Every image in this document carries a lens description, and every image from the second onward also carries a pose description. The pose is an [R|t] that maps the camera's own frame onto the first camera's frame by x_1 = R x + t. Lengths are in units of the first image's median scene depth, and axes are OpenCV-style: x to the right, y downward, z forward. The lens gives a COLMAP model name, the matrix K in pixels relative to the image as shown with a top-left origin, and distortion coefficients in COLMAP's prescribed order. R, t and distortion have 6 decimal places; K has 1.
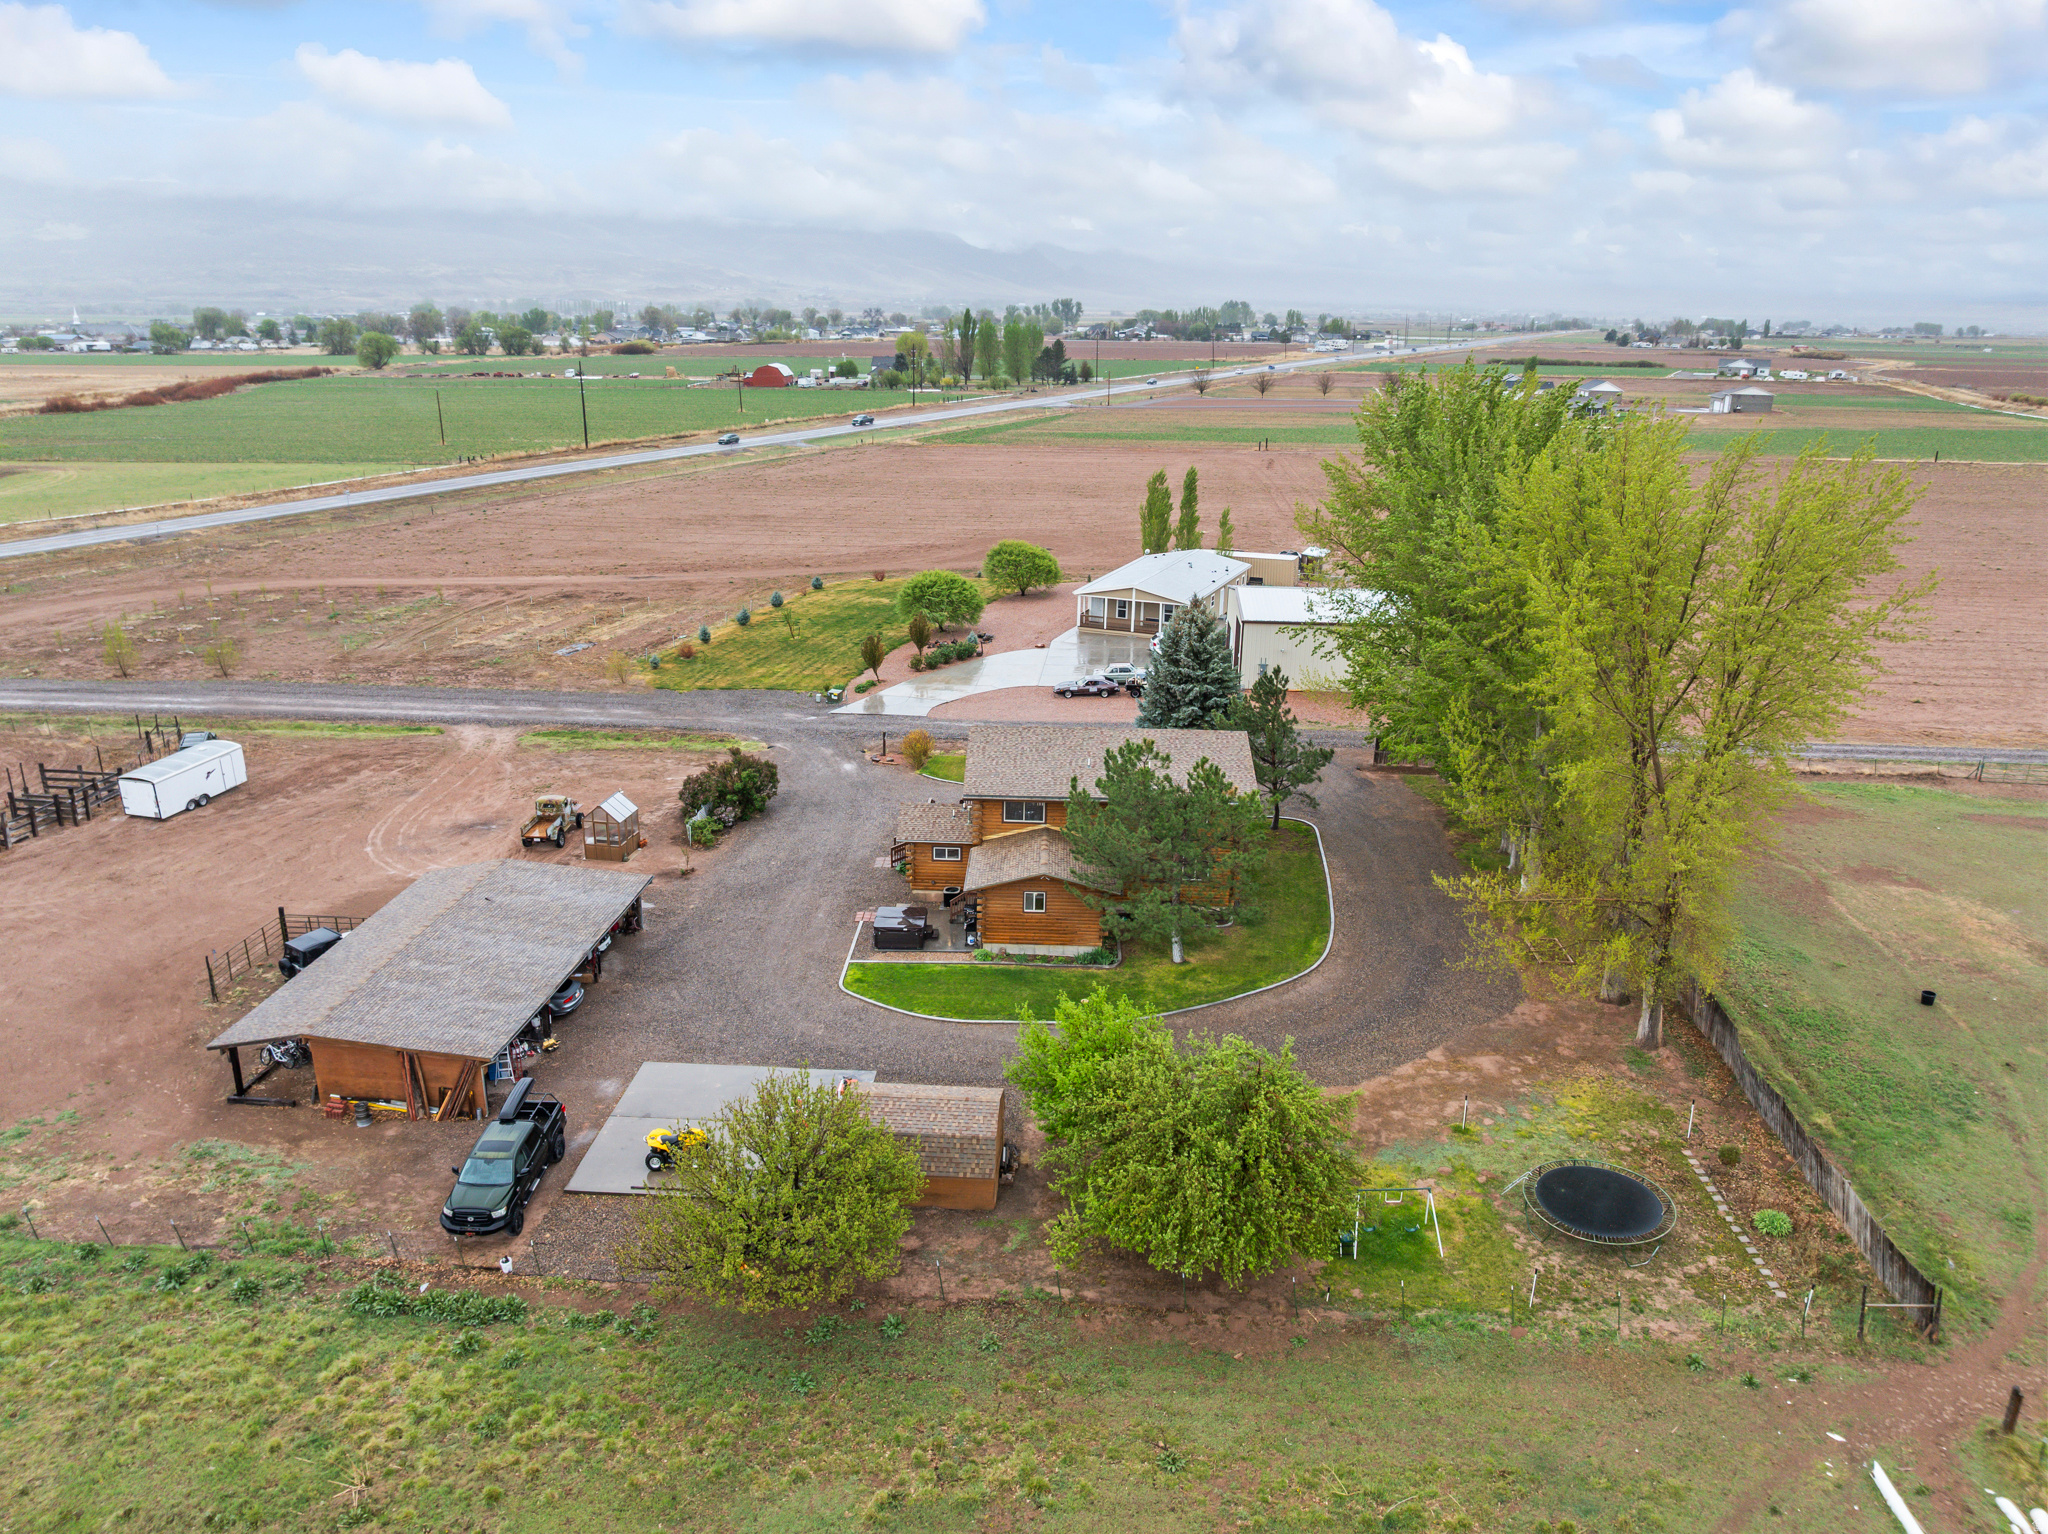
lens RADIAL K [[1440.5, 0, 1030.6], [0, 1440.5, 766.3], [0, 0, 1]] dist [-0.045704, 0.017445]
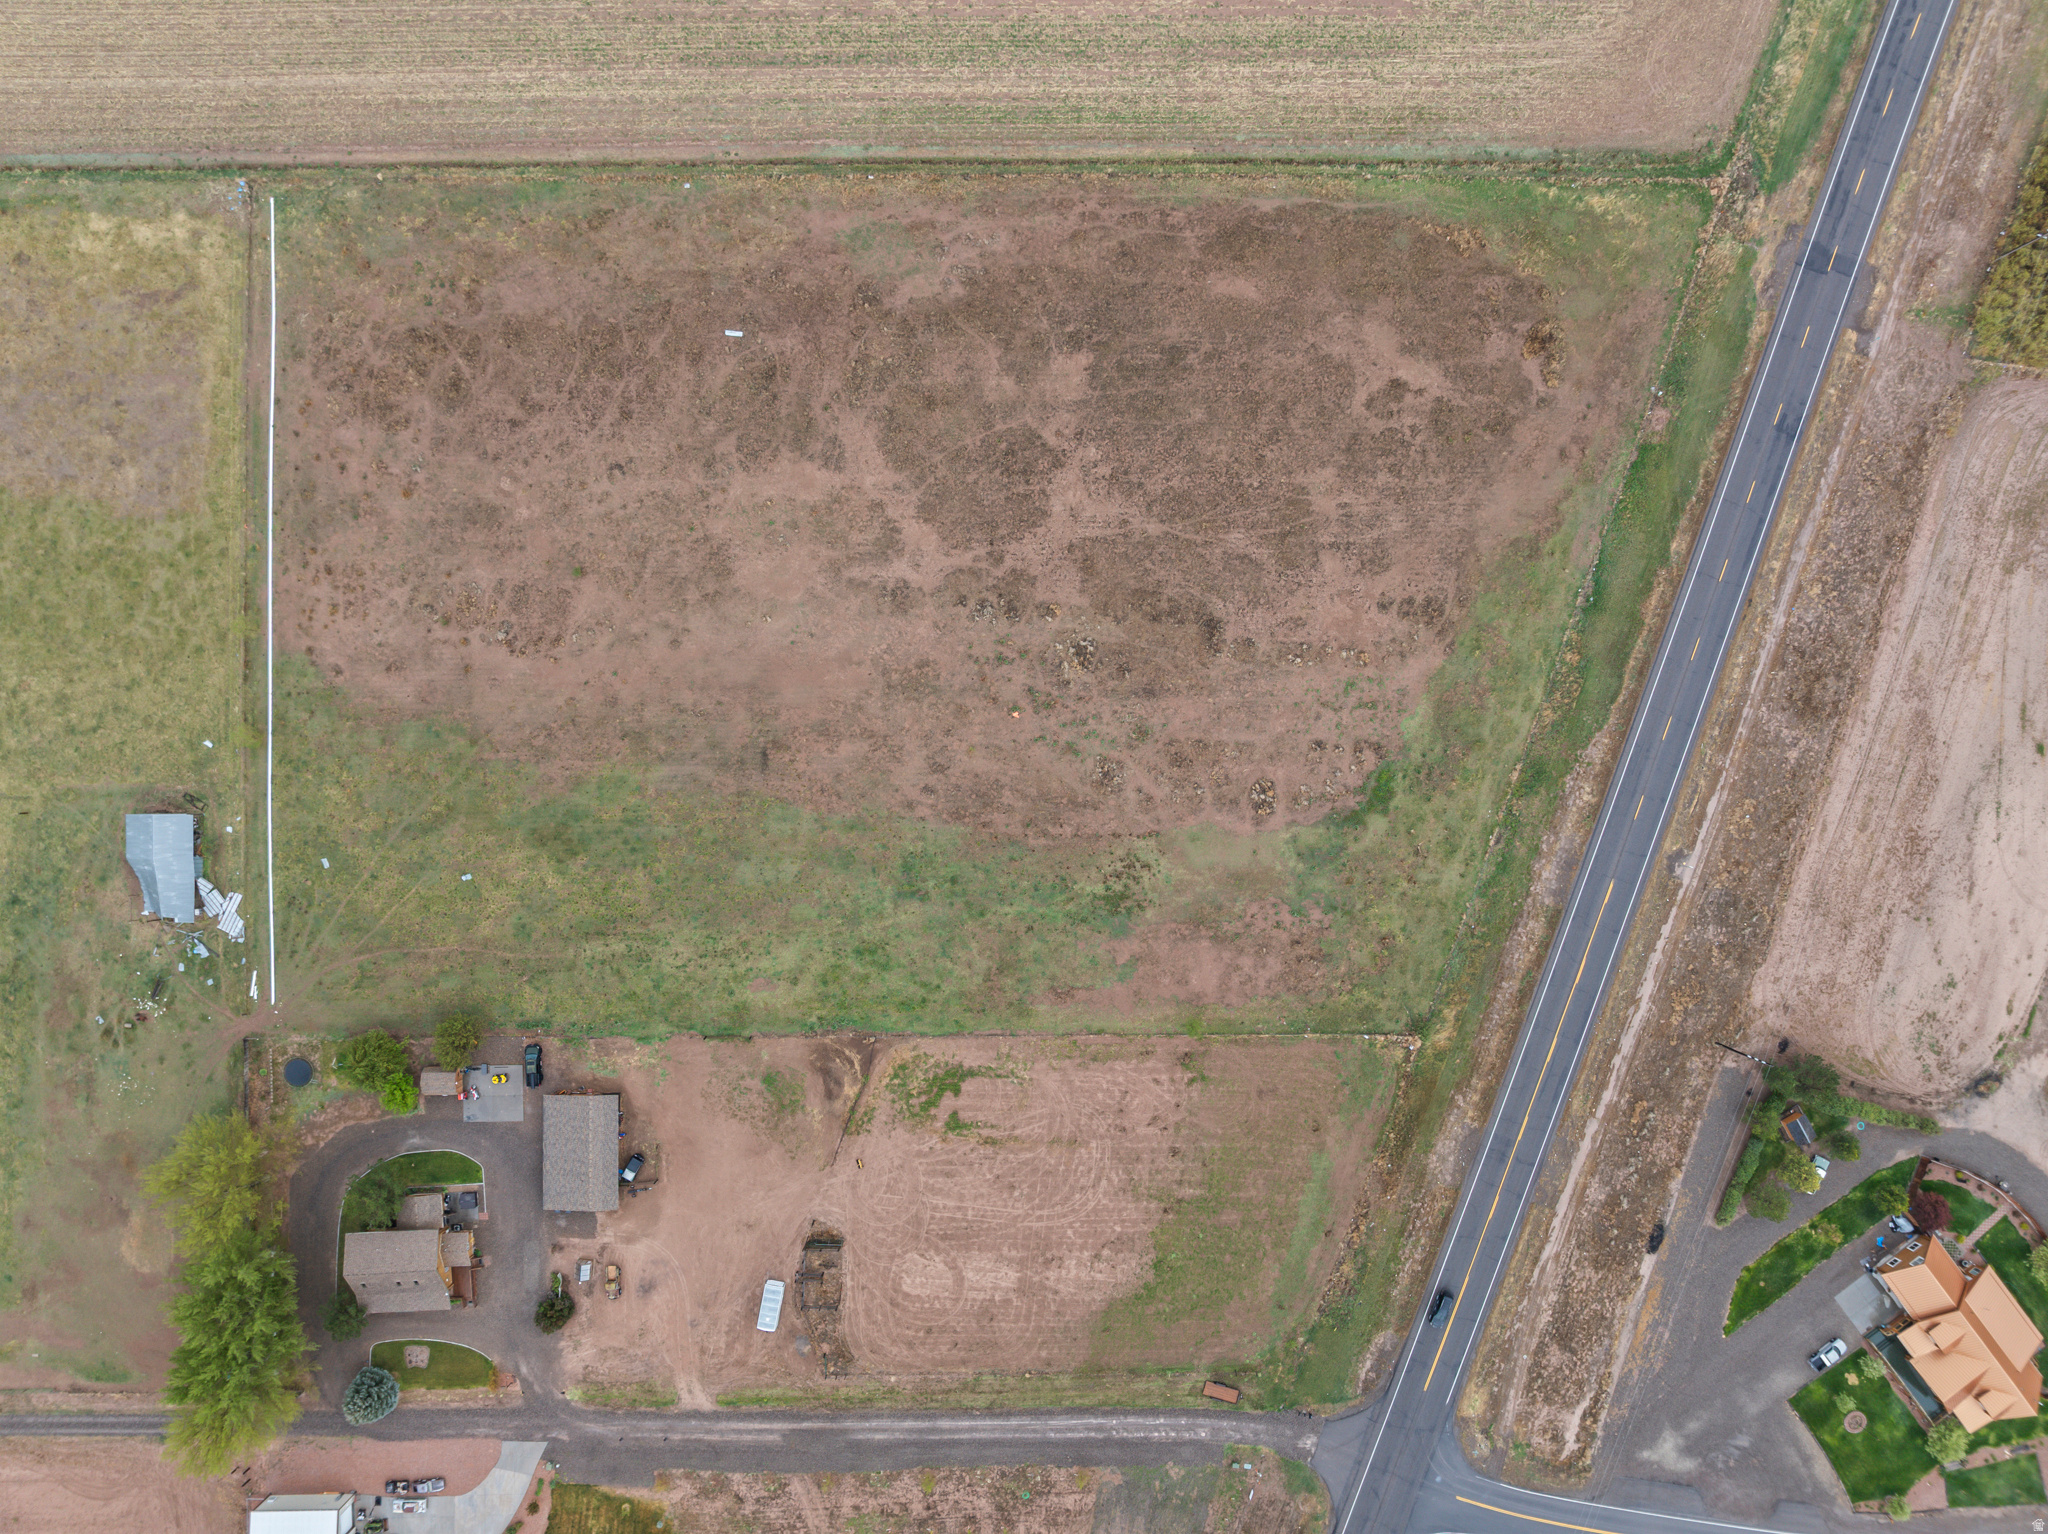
lens RADIAL K [[1440.5, 0, 1030.6], [0, 1440.5, 766.3], [0, 0, 1]] dist [-0.045704, 0.017445]
pose [[-0.996430, 0.081485, -0.022090, -0.532432], [-0.045287, -0.295056, 0.954406, -1.067741], [0.071252, 0.951999, 0.297693, -0.316273]]
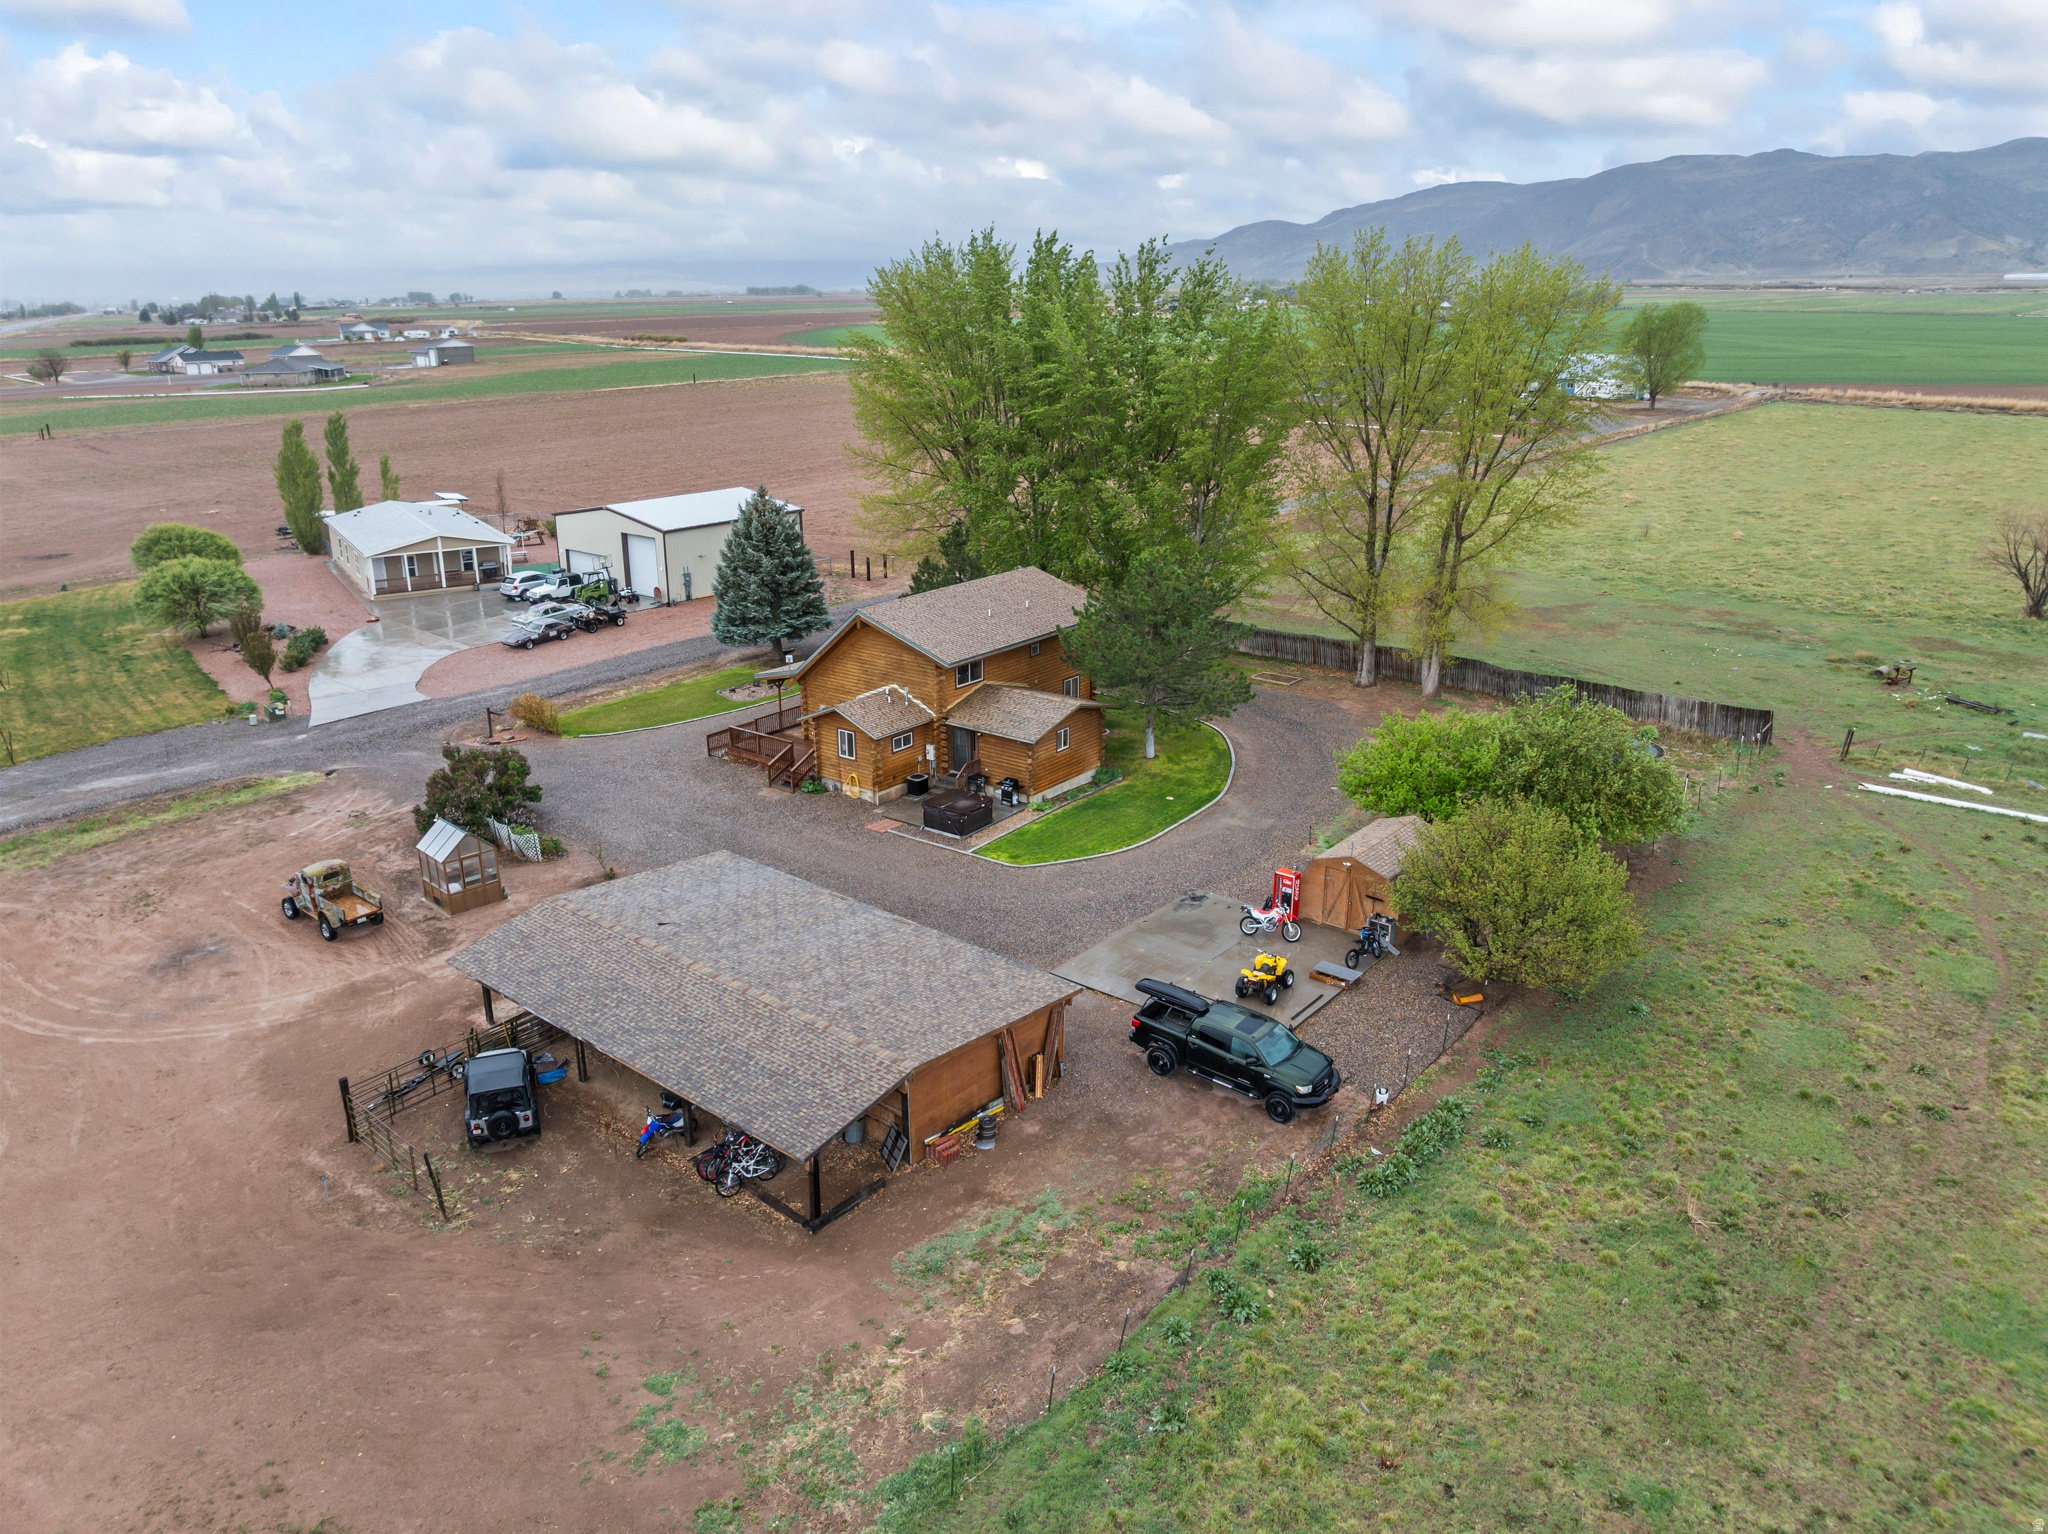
lens RADIAL K [[1440.5, 0, 1030.6], [0, 1440.5, 766.3], [0, 0, 1]] dist [-0.045704, 0.017445]
pose [[0.580552, -0.274927, 0.766404, -0.300514], [0.264258, 0.953938, 0.142023, -0.014326], [-0.770148, 0.120077, 0.626462, 0.143565]]
